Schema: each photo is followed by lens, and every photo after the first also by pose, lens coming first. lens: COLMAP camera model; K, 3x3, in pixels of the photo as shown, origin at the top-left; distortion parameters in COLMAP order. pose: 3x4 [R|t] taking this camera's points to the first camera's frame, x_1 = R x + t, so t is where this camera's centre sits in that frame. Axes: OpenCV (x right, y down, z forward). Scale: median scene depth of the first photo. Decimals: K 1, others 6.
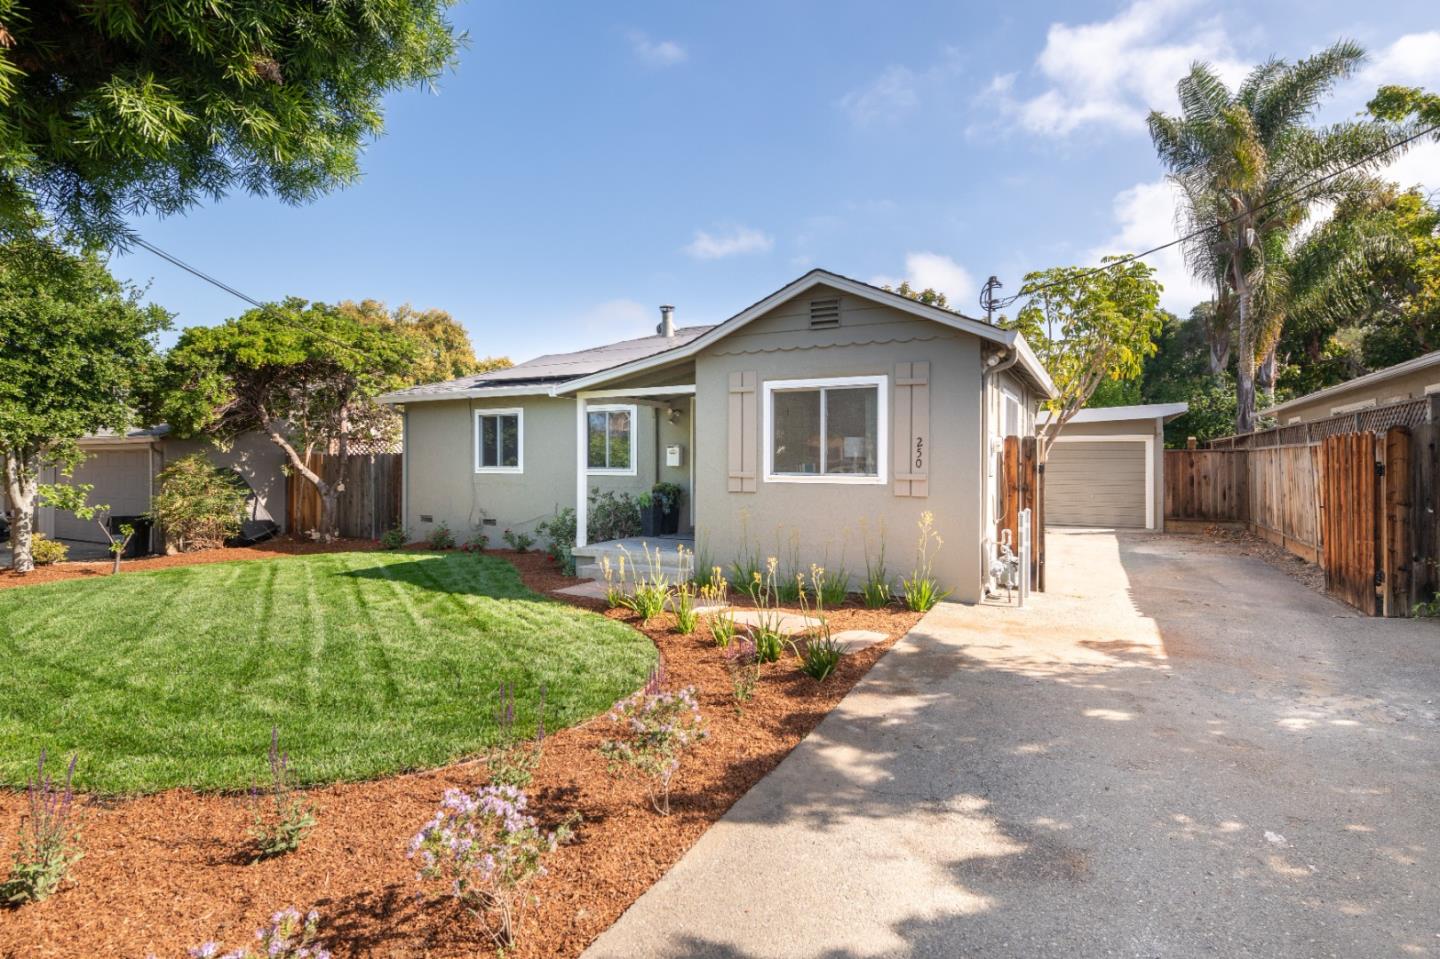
lens RADIAL K [[746.3, 0, 747.6], [0, 746.3, 461.5], [0, 0, 1]] dist [0.020683, -0.000004]
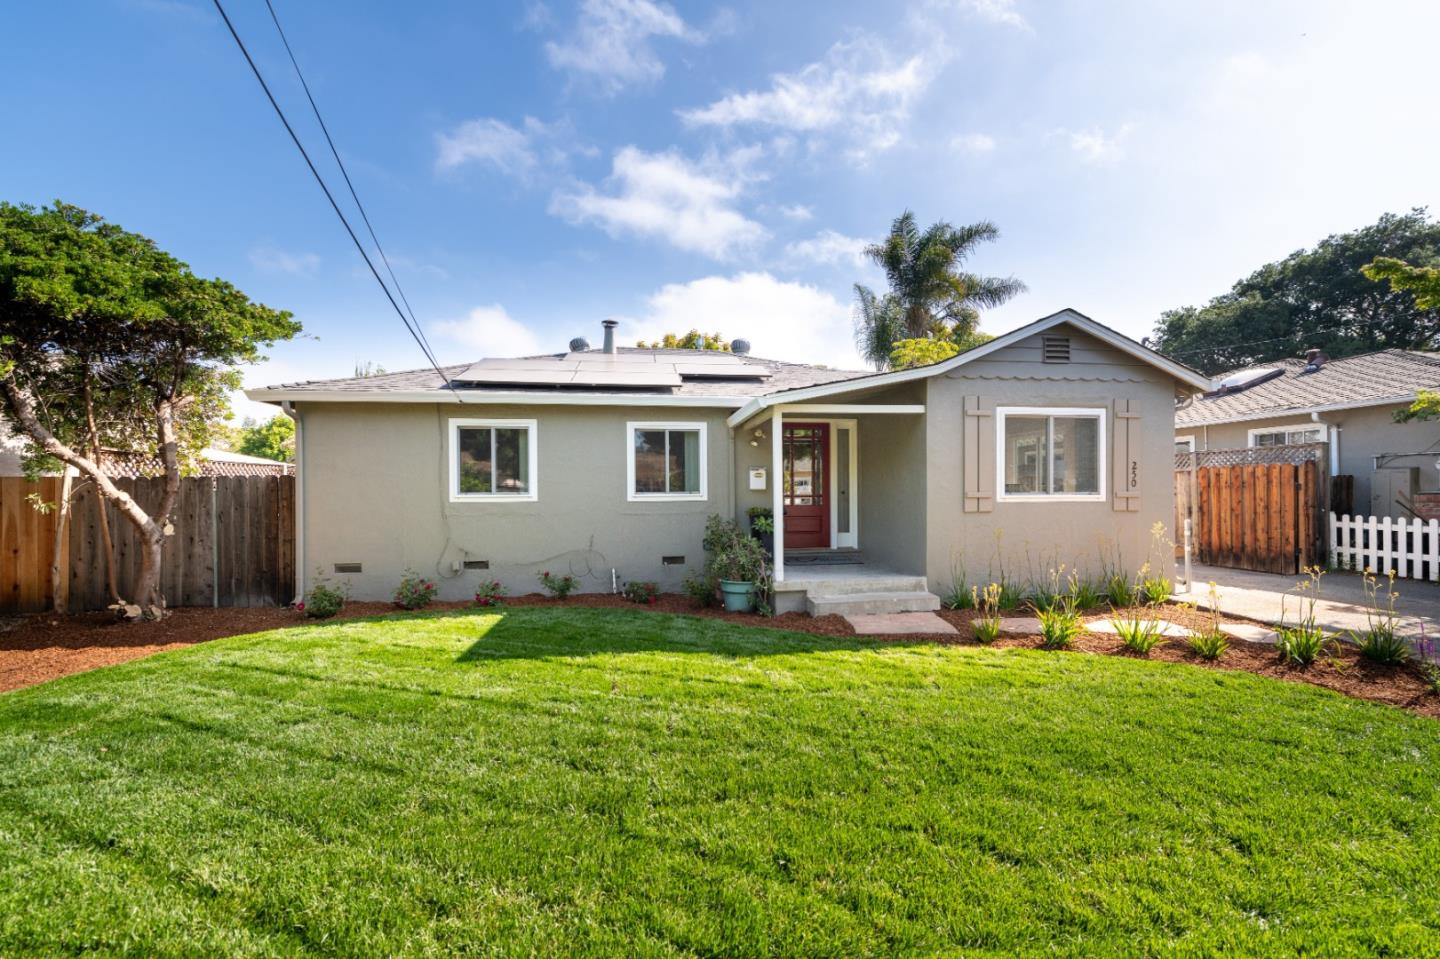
lens RADIAL K [[617.0, 0, 734.3], [0, 617.0, 489.0], [0, 0, 1]] dist [0.018684, -0.001211]
pose [[0.806652, -0.005832, 0.590998, -0.548402], [0.006831, 0.999977, 0.000544, 0.004359], [-0.590987, 0.003599, 0.806673, 0.351789]]
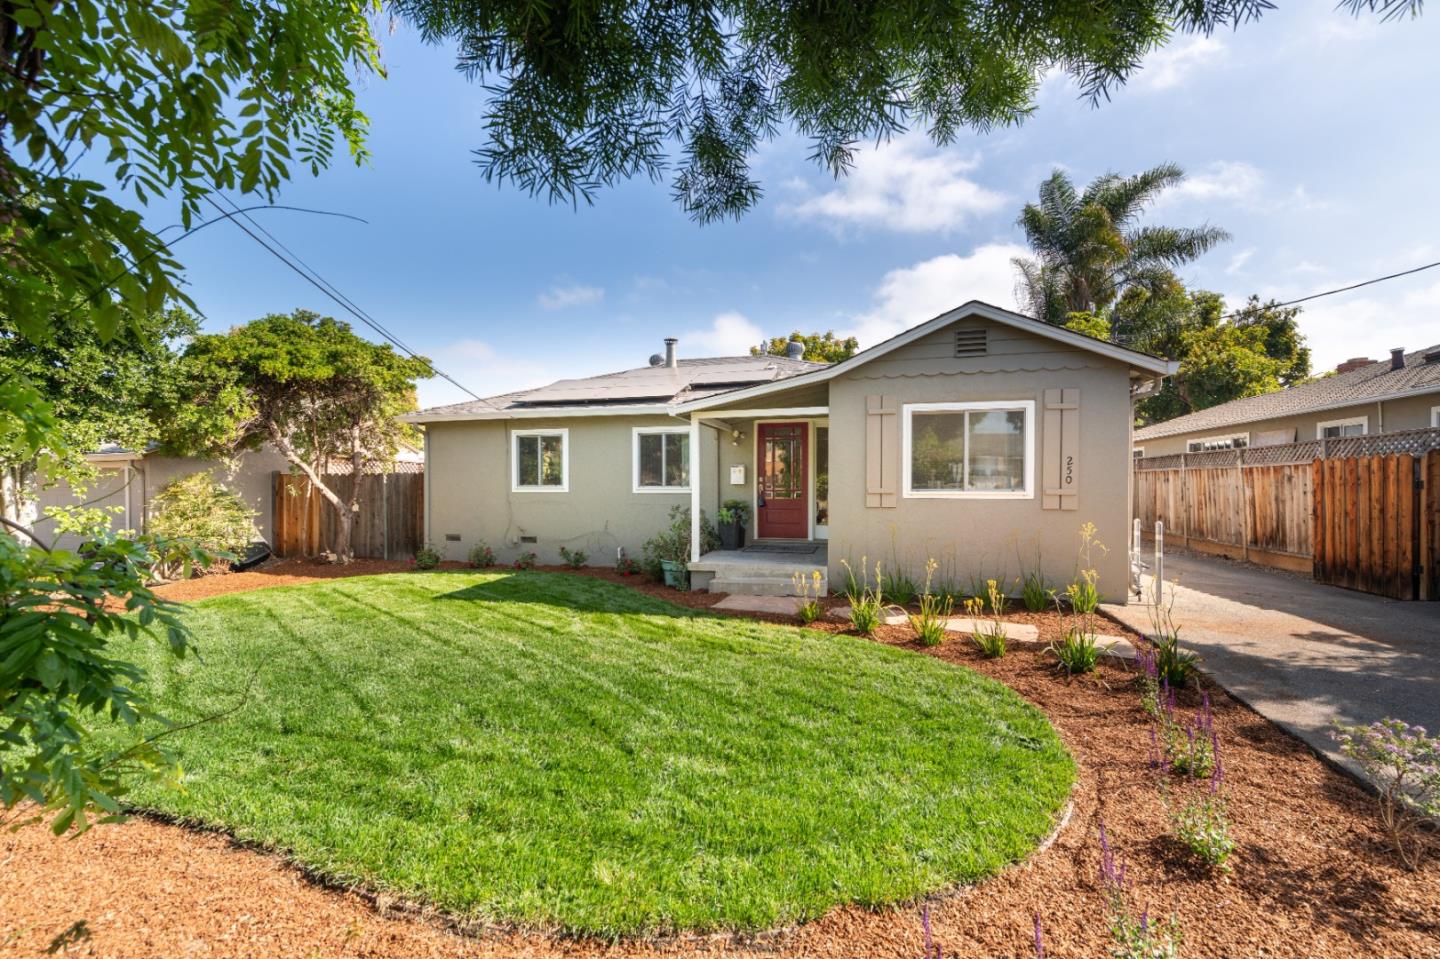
lens RADIAL K [[617.0, 0, 710.2], [0, 617.0, 486.9], [0, 0, 1]] dist [0.018684, -0.001211]
pose [[0.977645, -0.003330, 0.210237, -0.301725], [0.001985, 0.999976, 0.006609, 0.003898], [-0.210254, -0.006044, 0.977628, 0.127386]]
